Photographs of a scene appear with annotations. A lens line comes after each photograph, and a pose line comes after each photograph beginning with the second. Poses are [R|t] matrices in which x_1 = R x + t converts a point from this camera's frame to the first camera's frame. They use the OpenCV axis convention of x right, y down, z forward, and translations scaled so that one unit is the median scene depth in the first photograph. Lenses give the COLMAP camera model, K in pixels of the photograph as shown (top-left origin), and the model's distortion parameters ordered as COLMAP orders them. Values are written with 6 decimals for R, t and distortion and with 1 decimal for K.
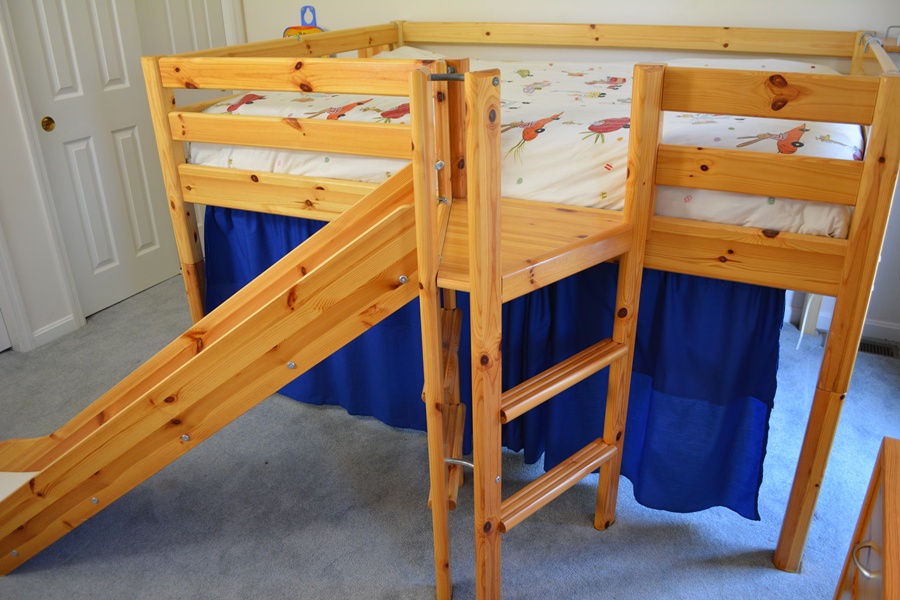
lens RADIAL K [[701.0, 0, 453.4], [0, 701.0, 299.2], [0, 0, 1]] dist [-0.085425, 0.013184]
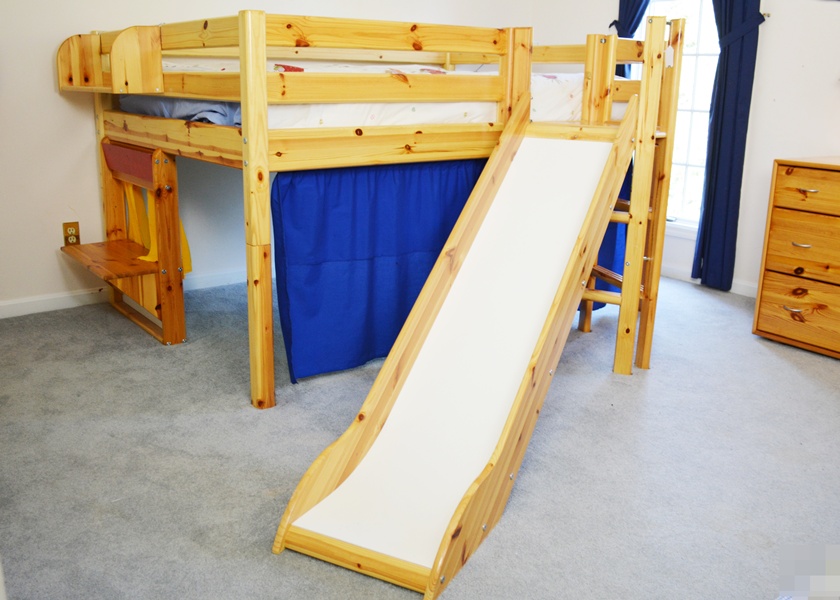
lens RADIAL K [[787.6, 0, 400.7], [0, 787.6, 301.2], [0, 0, 1]] dist [-0.082354, 0.000000]
pose [[0.445242, -0.212029, 0.869944, -1.584322], [0.348130, 0.936113, 0.049982, 0.036254], [-0.824964, 0.280599, 0.490610, 0.499330]]
